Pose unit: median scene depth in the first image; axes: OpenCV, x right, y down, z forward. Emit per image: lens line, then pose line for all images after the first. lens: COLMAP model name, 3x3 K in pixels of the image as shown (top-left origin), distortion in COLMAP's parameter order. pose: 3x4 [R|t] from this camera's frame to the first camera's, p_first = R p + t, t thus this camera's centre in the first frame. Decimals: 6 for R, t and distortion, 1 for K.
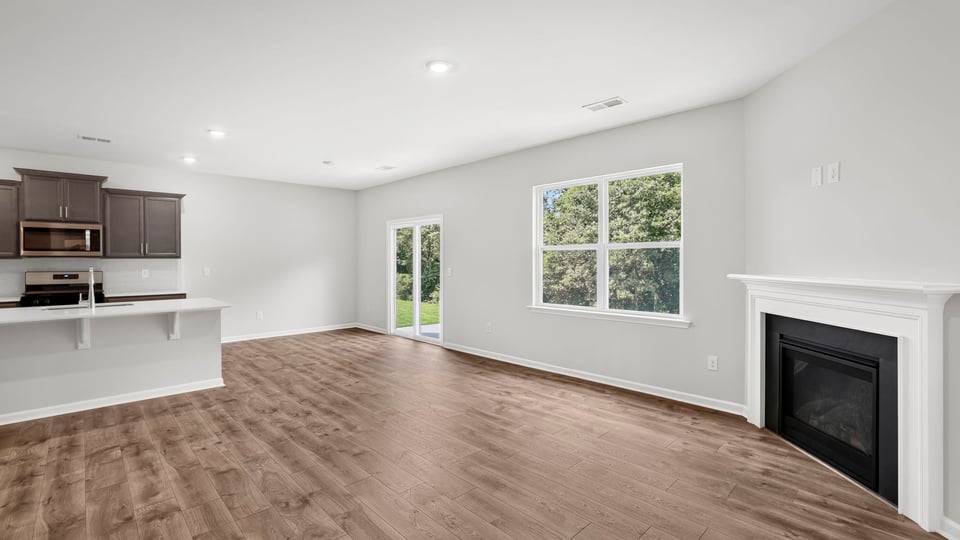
lens RADIAL K [[432.4, 0, 481.4], [0, 432.4, 263.3], [0, 0, 1]] dist [-0.003765, -0.000298]
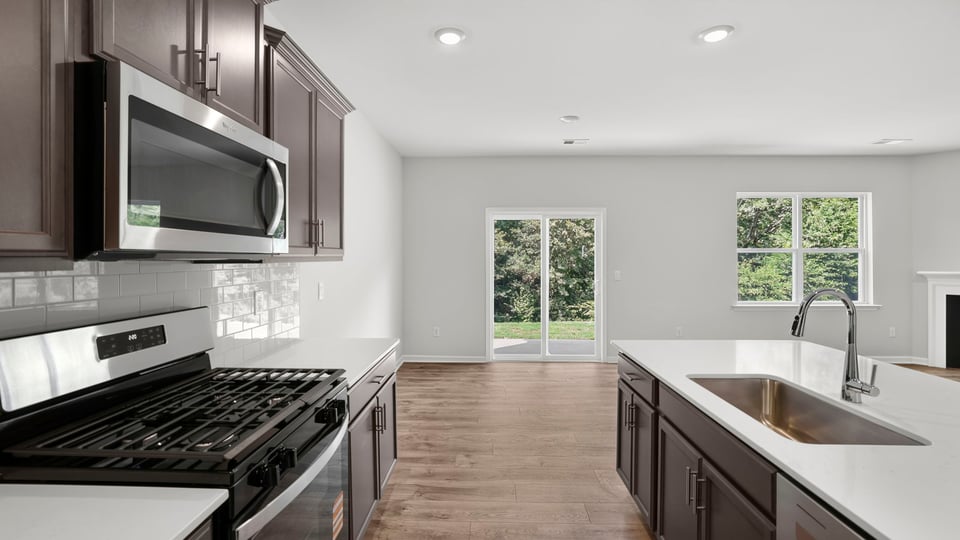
lens RADIAL K [[417.0, 0, 479.7], [0, 417.0, 255.4], [0, 0, 1]] dist [-0.017578, 0.002607]
pose [[0.717905, 0.008083, 0.696094, -1.511267], [0.000631, 0.999925, -0.012263, -0.012937], [-0.696141, 0.009243, 0.717846, 1.032014]]
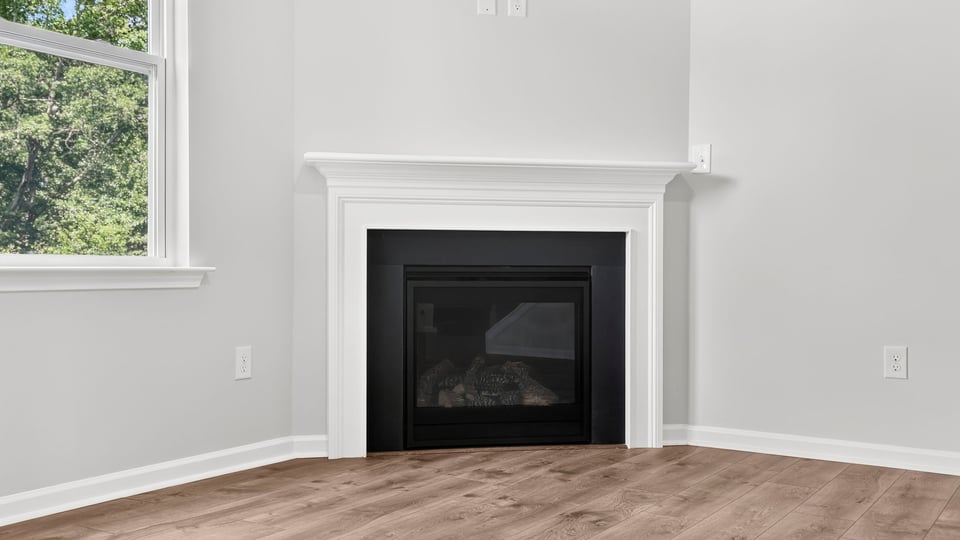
lens RADIAL K [[959.8, 0, 479.7], [0, 959.8, 265.8], [0, 0, 1]] dist [0.089738, 0.000000]
pose [[-0.202859, 0.002737, 0.979204, -0.466278], [0.006813, 0.999976, -0.001384, 0.147533], [-0.979184, 0.006391, -0.202872, 1.022595]]
